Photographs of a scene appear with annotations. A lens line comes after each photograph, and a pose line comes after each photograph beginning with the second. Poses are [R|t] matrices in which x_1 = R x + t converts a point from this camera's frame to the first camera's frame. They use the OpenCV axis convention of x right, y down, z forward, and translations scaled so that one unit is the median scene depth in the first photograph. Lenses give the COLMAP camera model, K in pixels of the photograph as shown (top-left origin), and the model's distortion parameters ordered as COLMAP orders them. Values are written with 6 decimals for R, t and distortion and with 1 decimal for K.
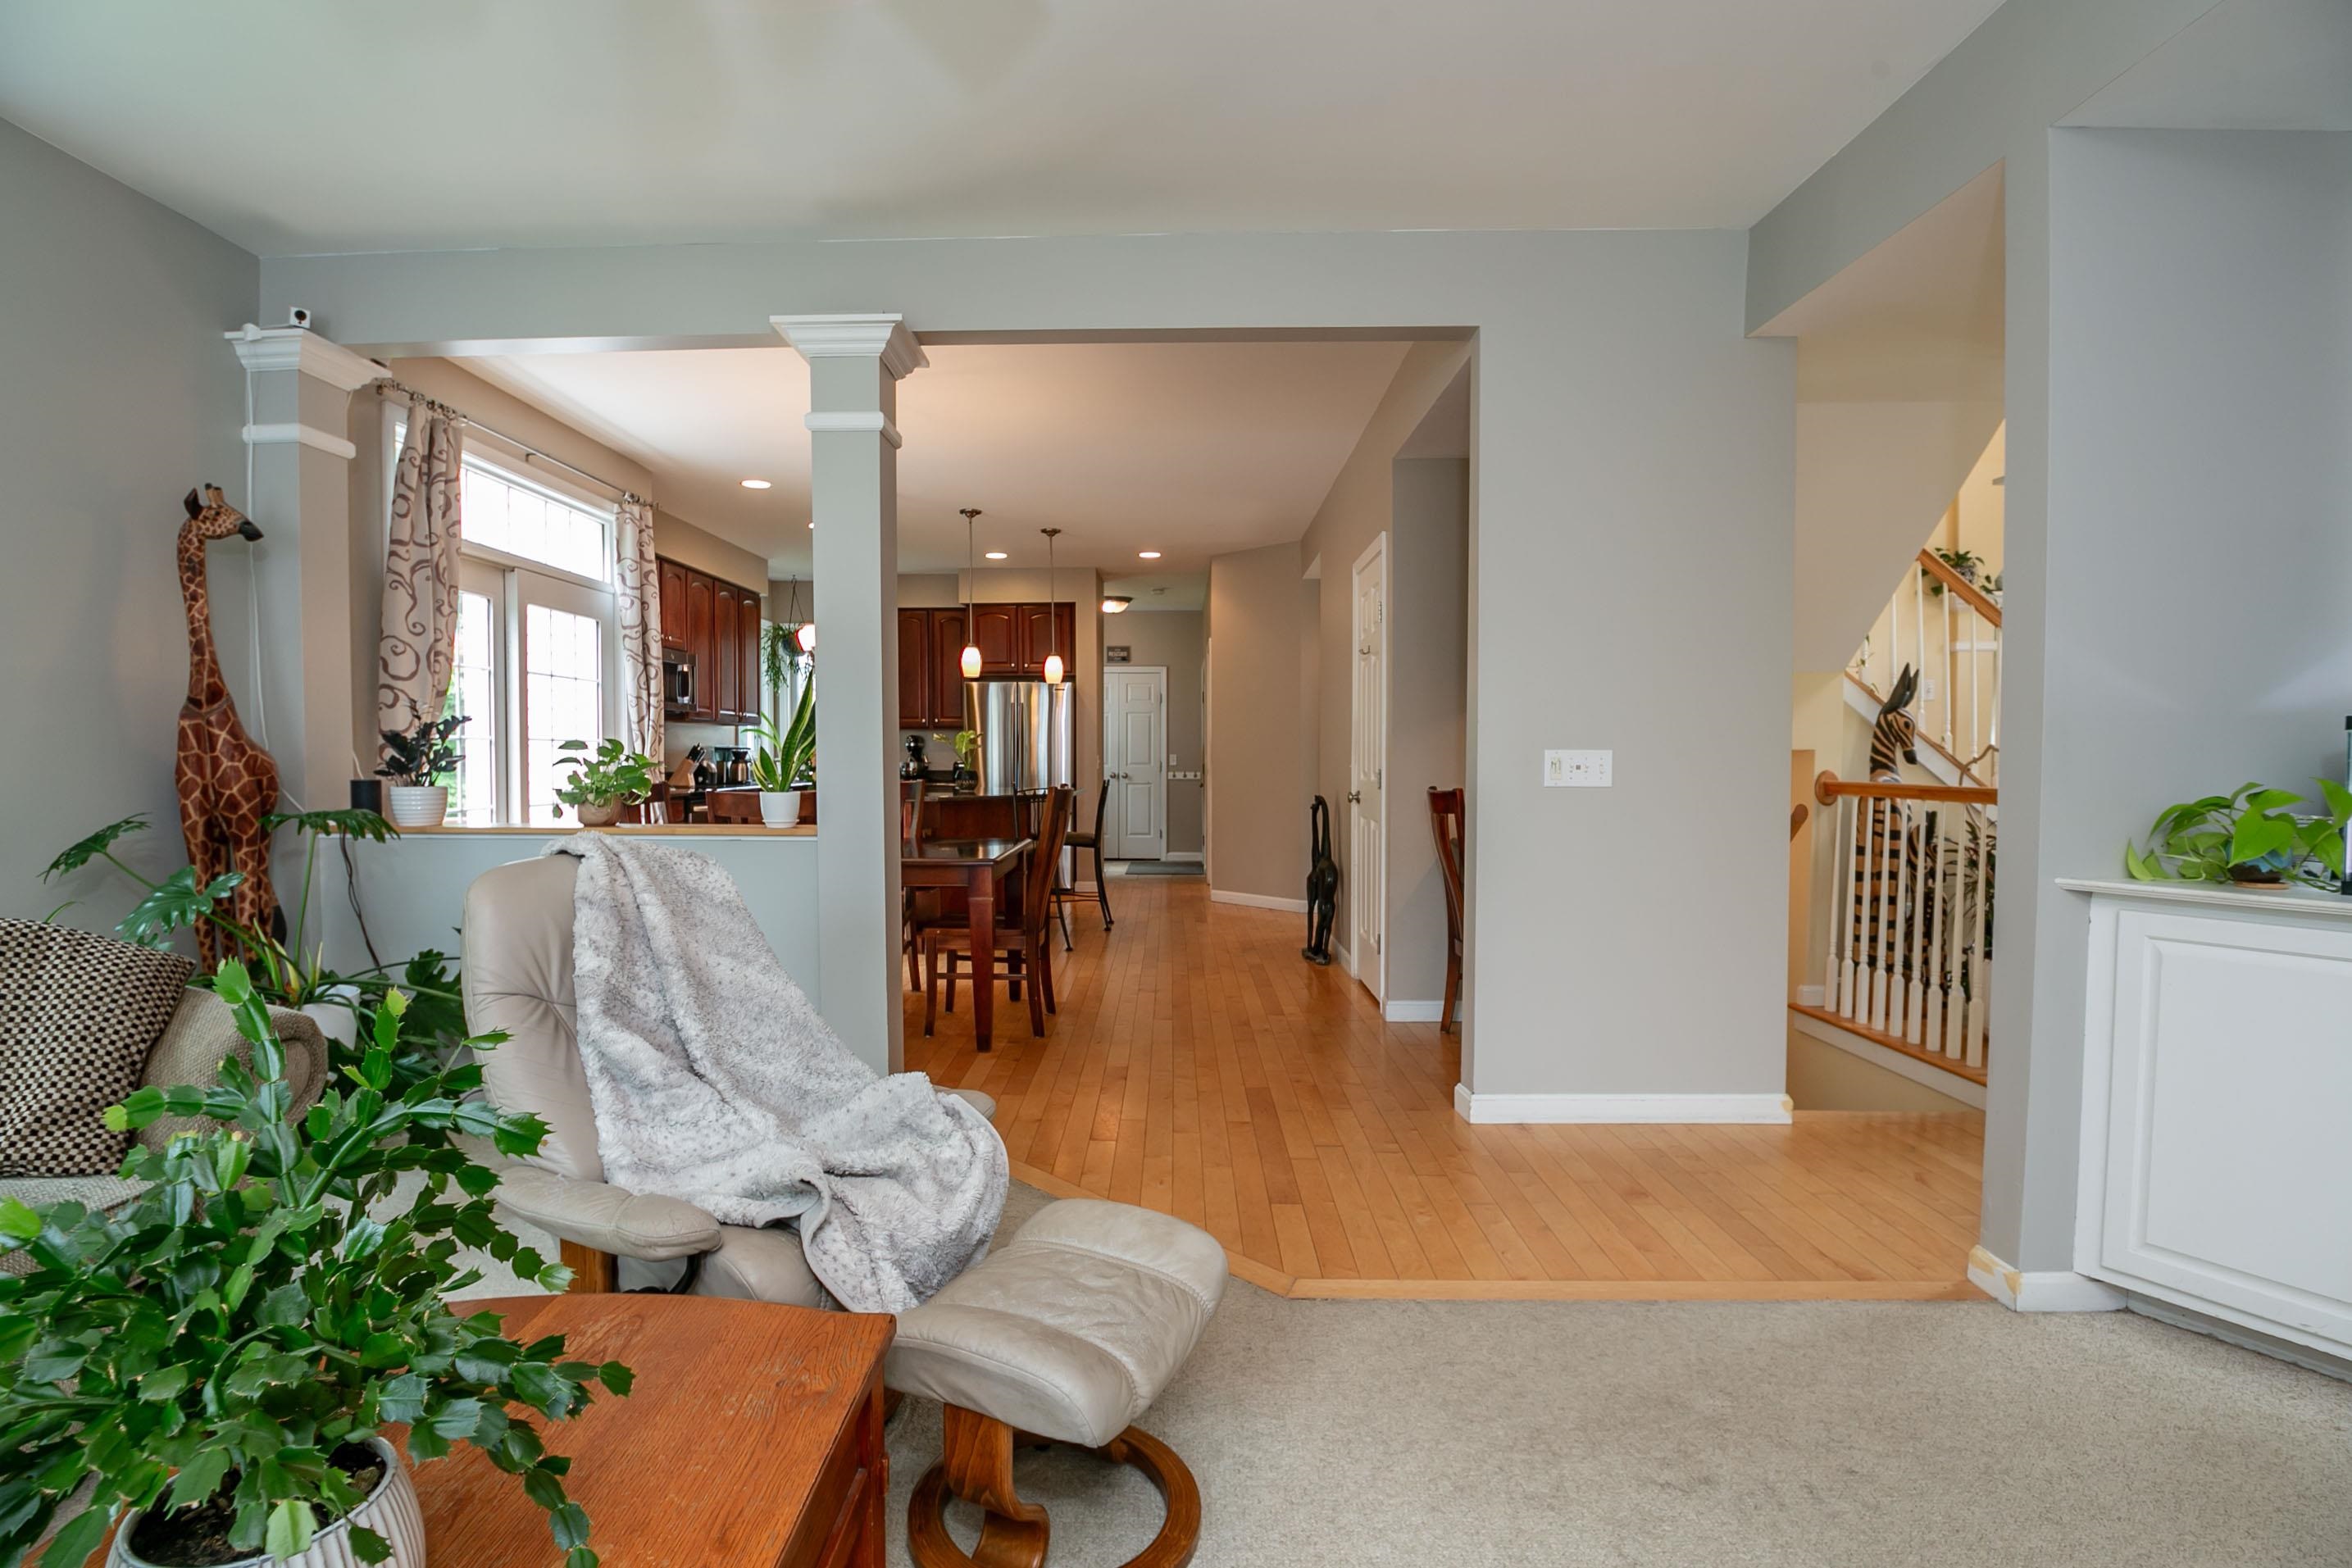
lens RADIAL K [[1132.1, 0, 1176.0], [0, 1132.1, 784.0], [0, 0, 1]] dist [-0.001823, -0.000524]
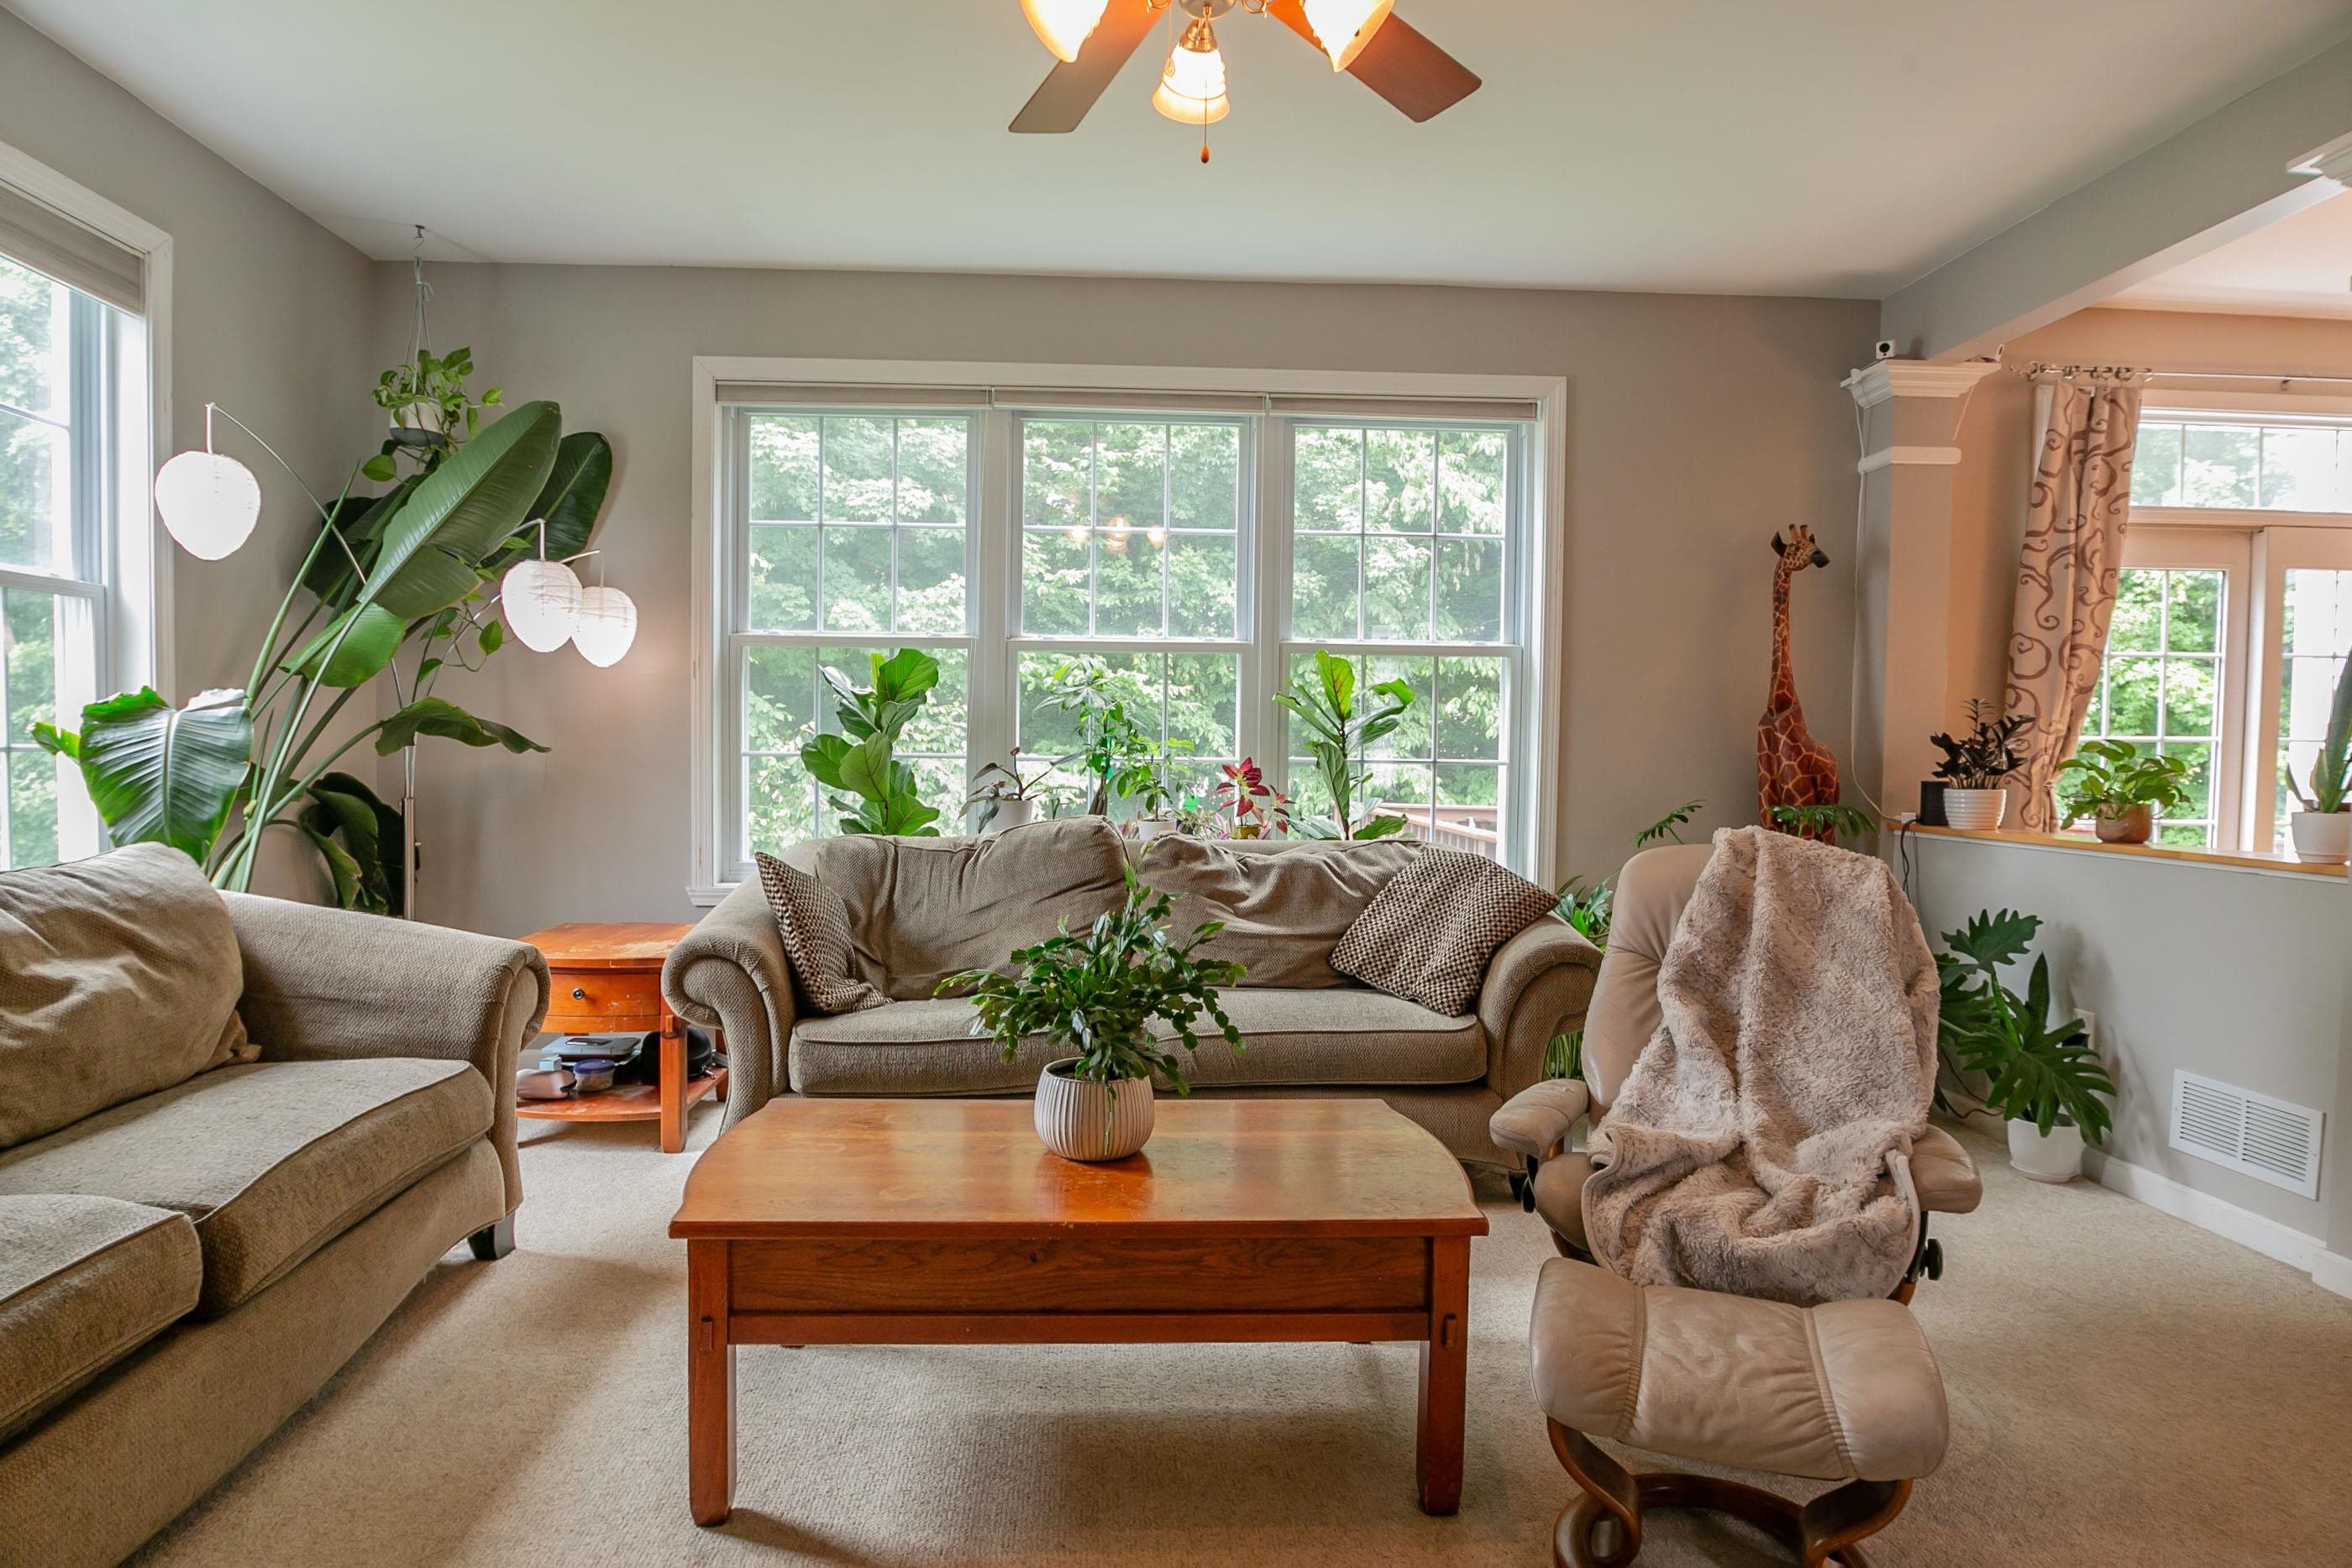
lens RADIAL K [[1309.6, 0, 1109.7], [0, 1309.6, 802.2], [0, 0, 1]] dist [-0.020881, 0.000238]
pose [[0.068291, 0.042845, -0.996745, 0.400534], [-0.035636, 0.998545, 0.040481, -0.005564], [0.997029, 0.032755, 0.069718, 0.180746]]
